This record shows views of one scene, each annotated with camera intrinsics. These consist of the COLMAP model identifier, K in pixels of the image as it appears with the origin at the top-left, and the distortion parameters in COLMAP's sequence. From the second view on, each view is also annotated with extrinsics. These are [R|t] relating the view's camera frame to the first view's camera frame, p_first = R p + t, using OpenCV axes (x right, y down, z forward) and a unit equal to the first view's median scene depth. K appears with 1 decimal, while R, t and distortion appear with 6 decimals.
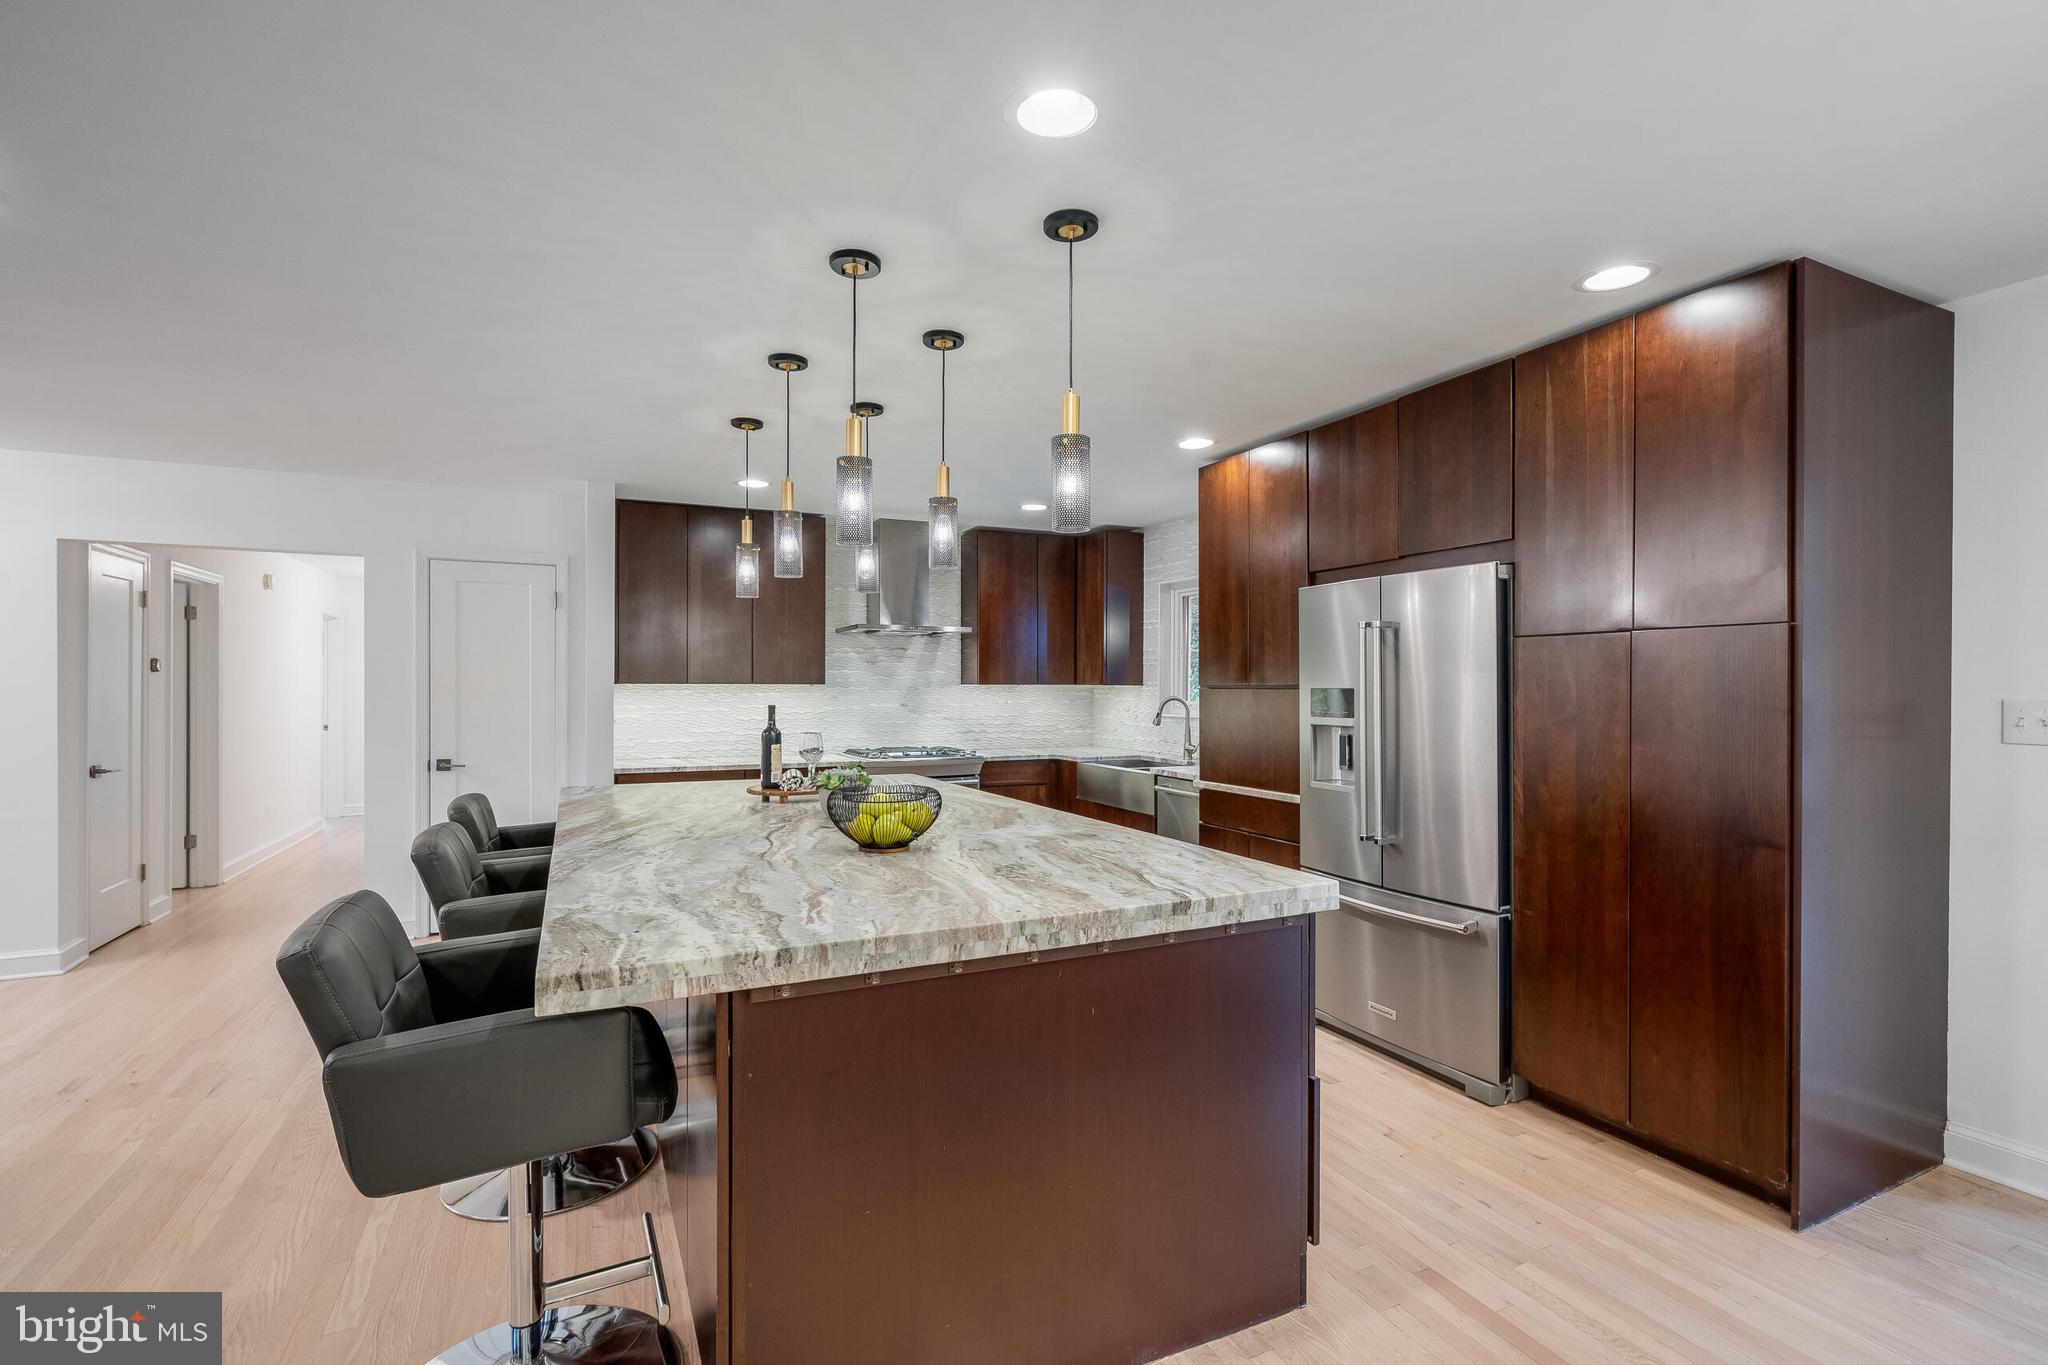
lens RADIAL K [[932.0, 0, 1024.8], [0, 932.0, 689.2], [0, 0, 1]] dist [-0.007837, 0.001816]
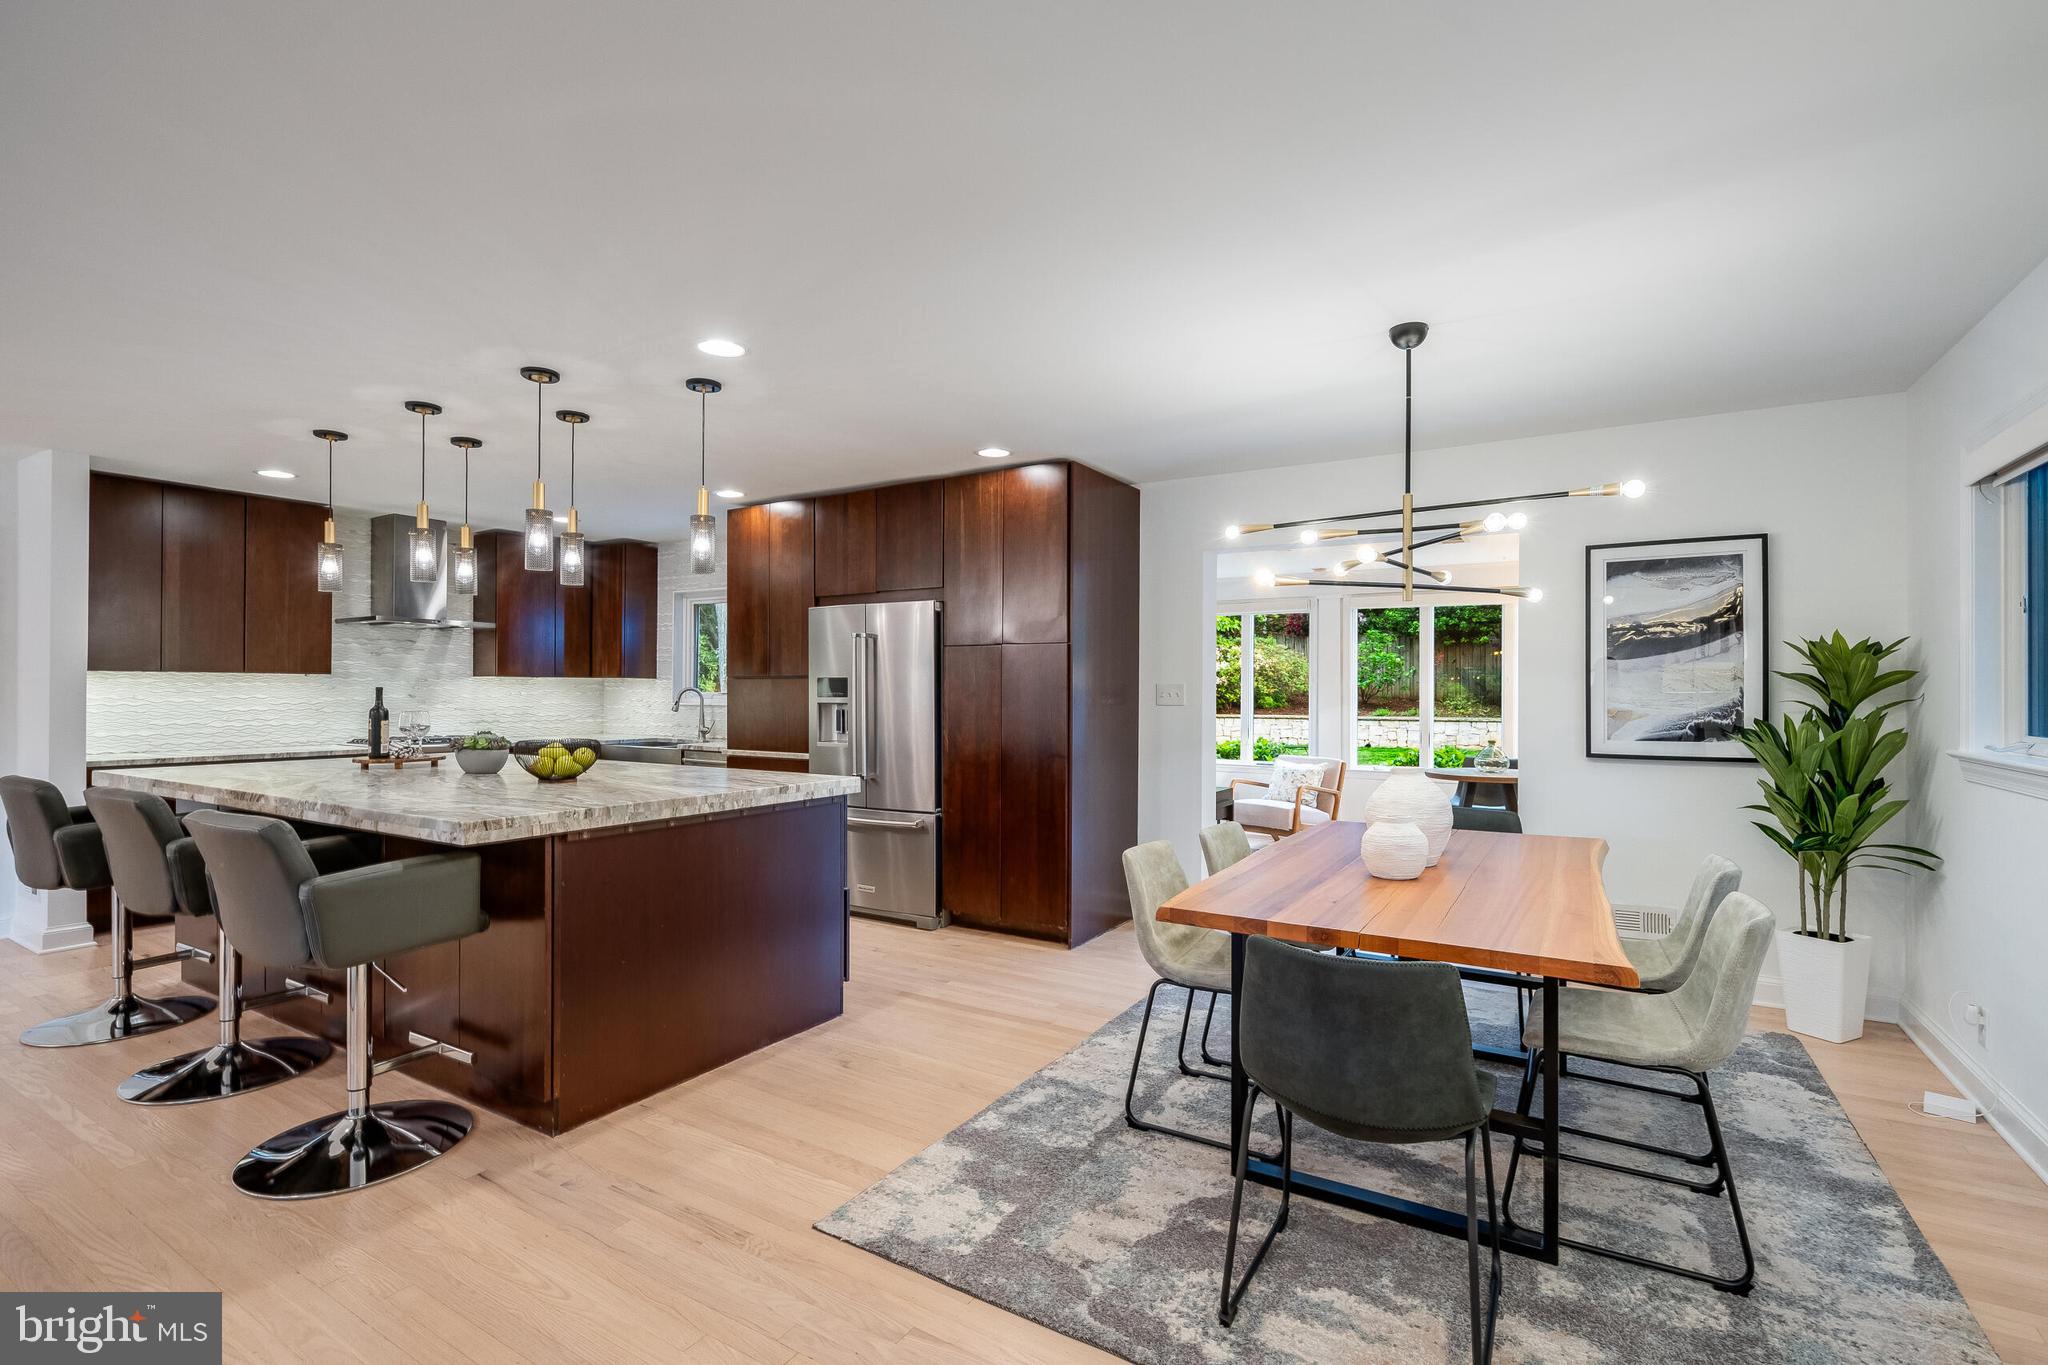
lens RADIAL K [[932.0, 0, 1022.3], [0, 932.0, 690.8], [0, 0, 1]] dist [-0.007837, 0.001816]
pose [[0.838579, 0.001809, 0.544777, -0.270266], [-0.001362, 0.999998, -0.001223, 0.026071], [-0.544778, 0.000284, 0.838580, -0.487516]]
